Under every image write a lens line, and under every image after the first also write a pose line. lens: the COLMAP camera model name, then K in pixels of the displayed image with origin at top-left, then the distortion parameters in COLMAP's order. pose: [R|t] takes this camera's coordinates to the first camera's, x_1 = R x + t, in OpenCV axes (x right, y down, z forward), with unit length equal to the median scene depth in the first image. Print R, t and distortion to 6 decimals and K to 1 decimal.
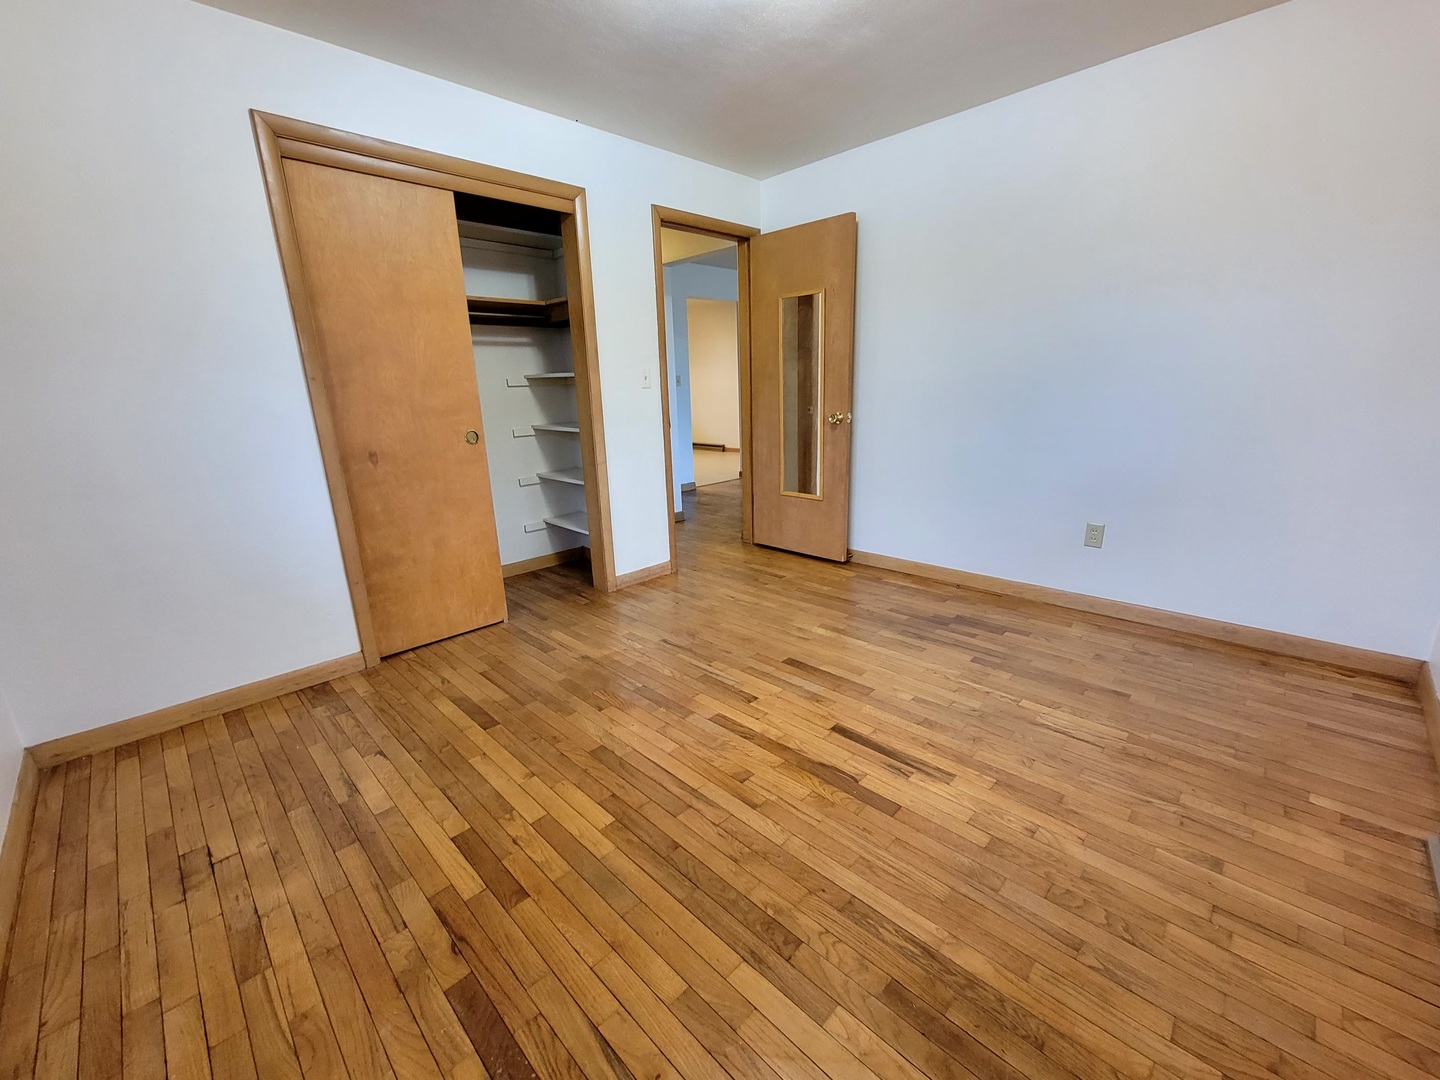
lens RADIAL K [[587.9, 0, 723.6], [0, 587.9, 543.6], [0, 0, 1]] dist [-0.001544, -0.000064]
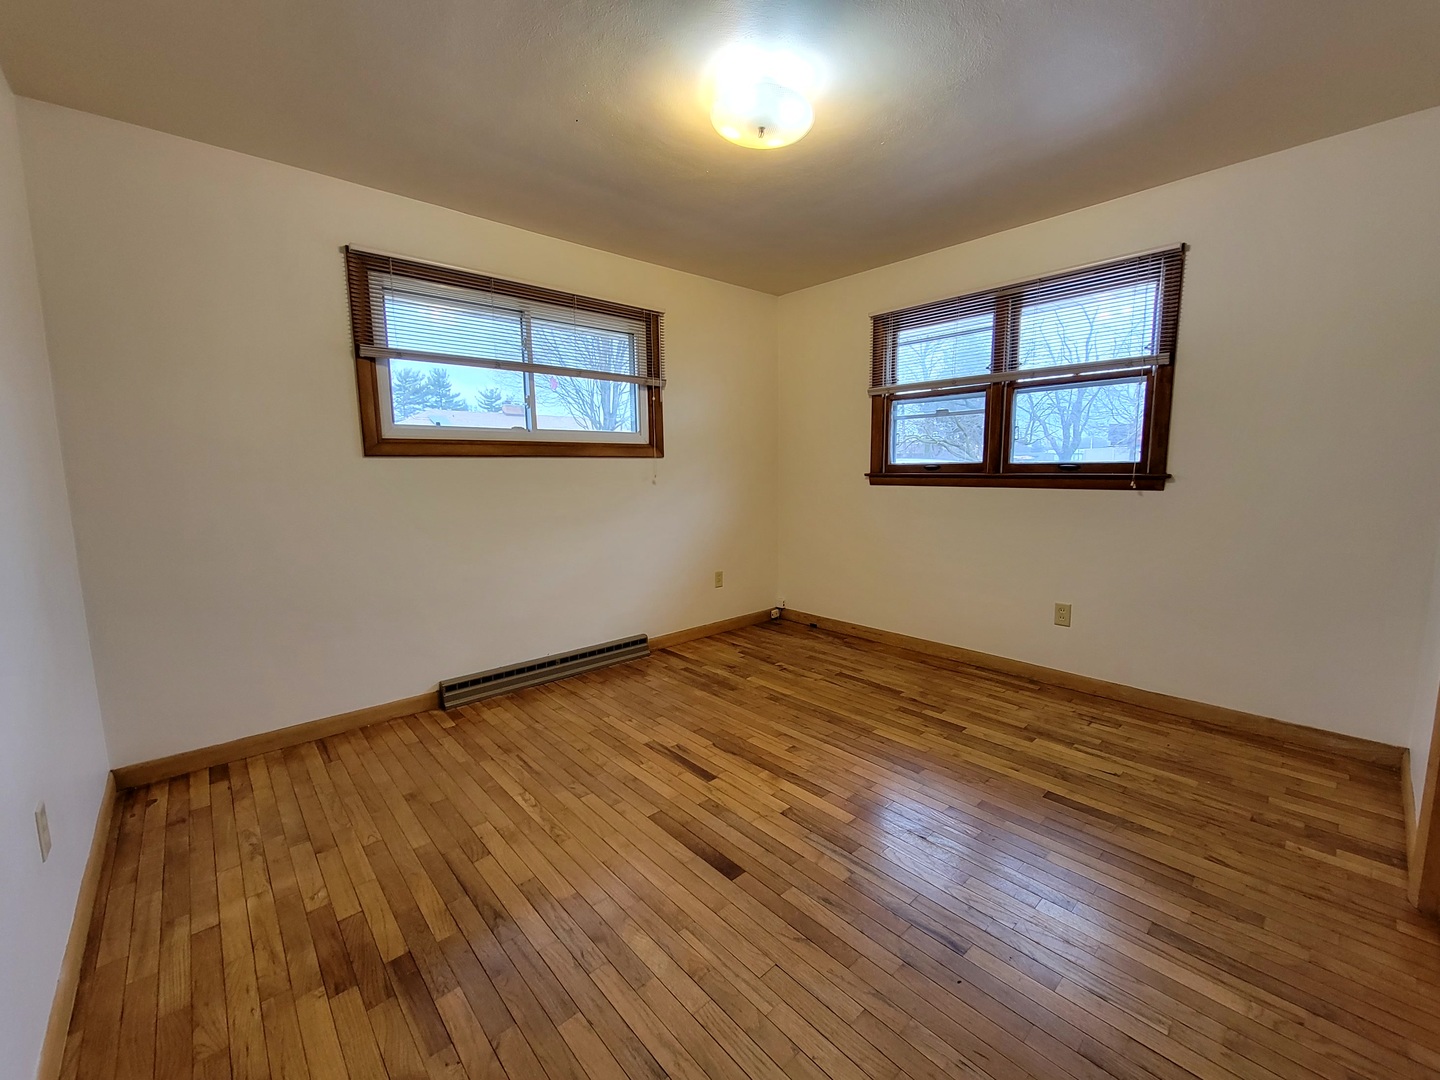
lens RADIAL K [[587.9, 0, 723.6], [0, 587.9, 543.6], [0, 0, 1]] dist [-0.001544, -0.000064]
pose [[-0.997695, 0.034205, 0.058612, 0.096230], [0.054168, 0.921669, 0.384177, -0.571583], [-0.040880, 0.386466, -0.921397, 2.037925]]
